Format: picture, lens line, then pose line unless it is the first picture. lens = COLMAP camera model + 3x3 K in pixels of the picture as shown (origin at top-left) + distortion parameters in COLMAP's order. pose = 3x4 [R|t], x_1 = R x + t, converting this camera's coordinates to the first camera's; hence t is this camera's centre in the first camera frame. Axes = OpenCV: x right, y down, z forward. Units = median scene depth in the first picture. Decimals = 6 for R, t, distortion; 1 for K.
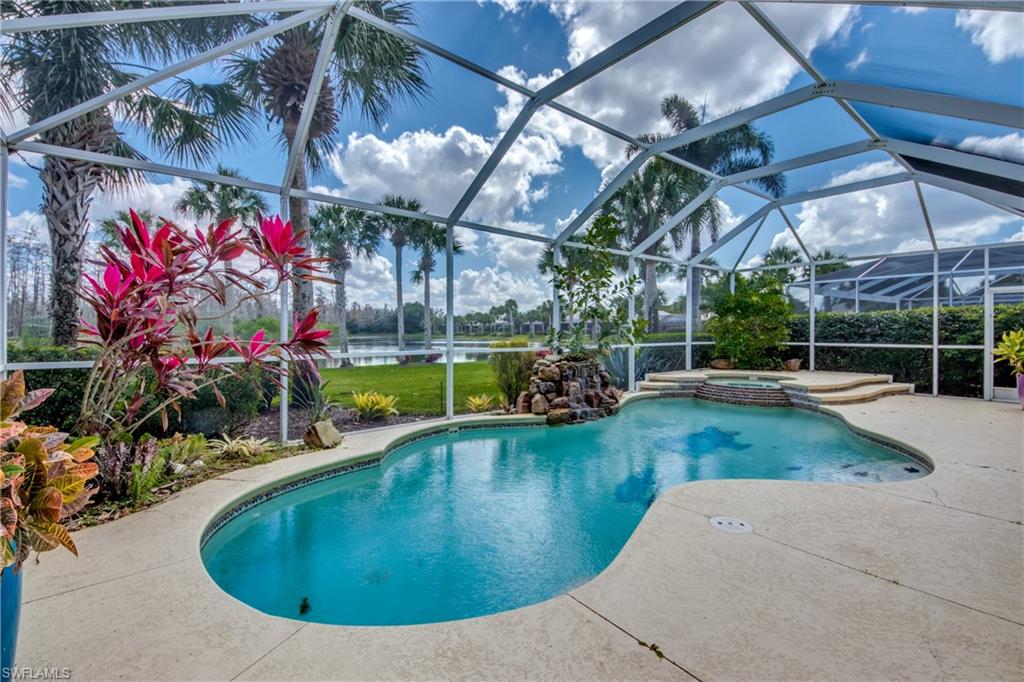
lens RADIAL K [[451.6, 0, 502.3], [0, 451.6, 335.1], [0, 0, 1]] dist [0.039477, -0.038883]
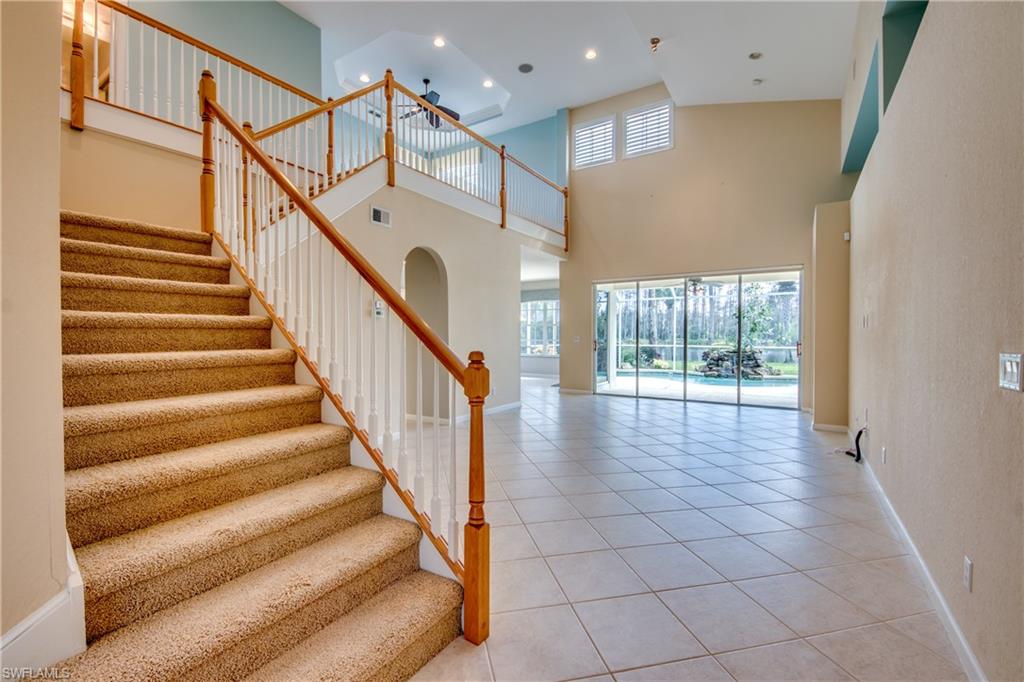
lens RADIAL K [[451.6, 0, 502.3], [0, 451.6, 335.1], [0, 0, 1]] dist [0.039477, -0.038883]
pose [[0.326686, 0.001607, -0.945132, 1.484807], [-0.004288, 0.999991, 0.000218, -0.018359], [0.945123, 0.003982, 0.326690, -0.611526]]
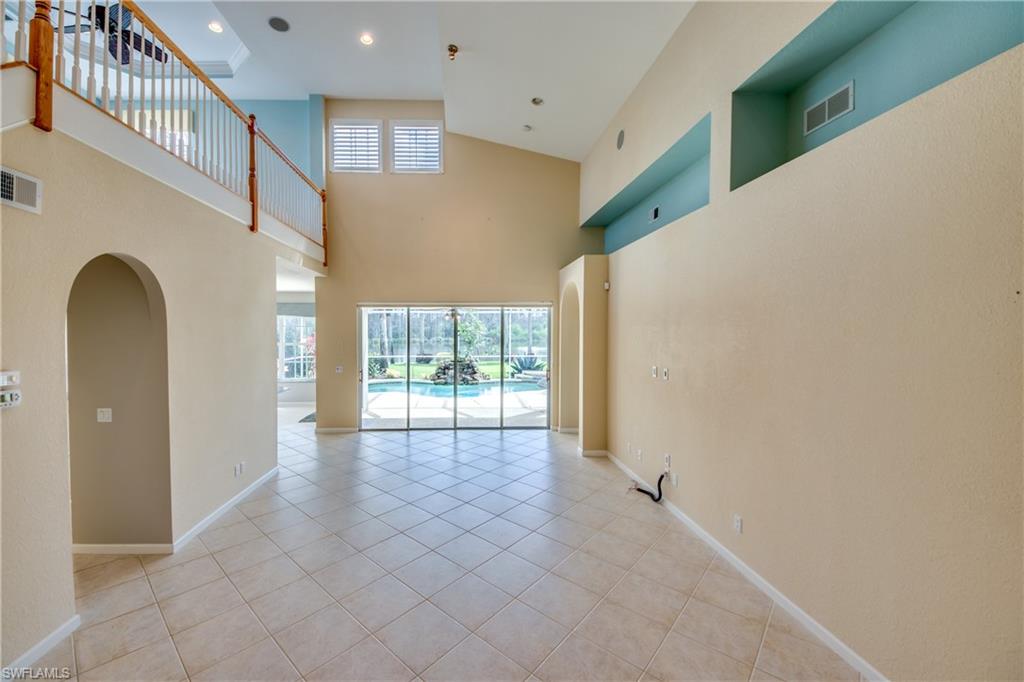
lens RADIAL K [[404.4, 0, 476.3], [0, 404.4, 342.3], [0, 0, 1]] dist [-0.010148, -0.000442]
pose [[0.810754, 0.018005, -0.585111, 1.240102], [-0.004448, 0.999688, 0.024599, -0.085854], [0.585371, -0.017341, 0.810580, -0.597941]]
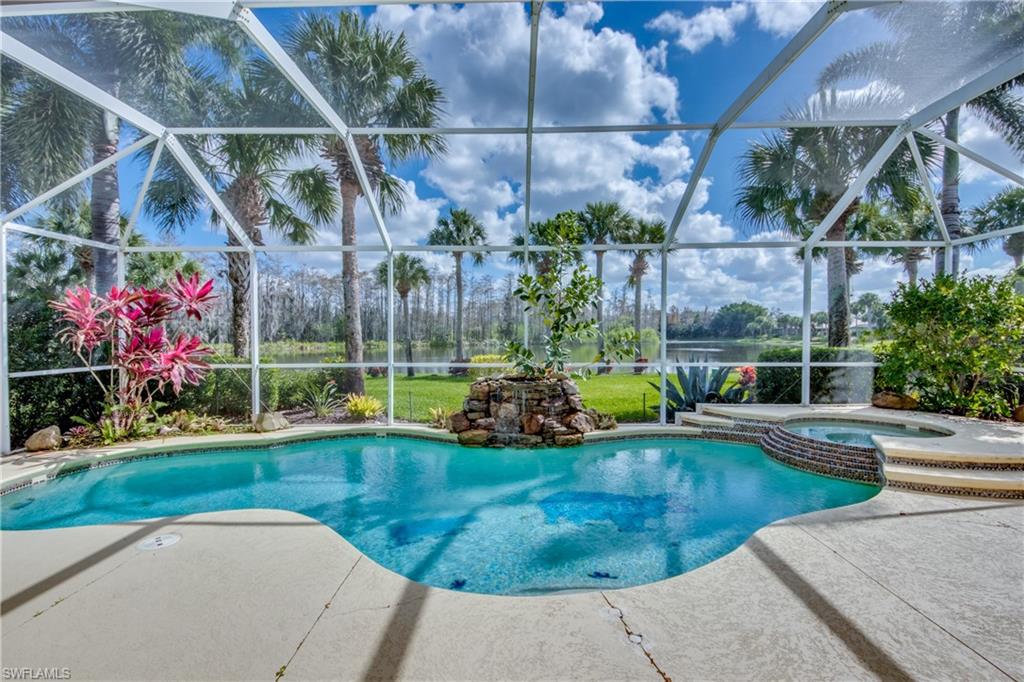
lens RADIAL K [[451.6, 0, 502.3], [0, 451.6, 335.1], [0, 0, 1]] dist [0.039477, -0.038883]
pose [[0.764542, -0.000399, -0.644574, 0.571248], [-0.002256, 0.999992, -0.003296, -0.024965], [0.644570, 0.003974, 0.764535, 0.221663]]
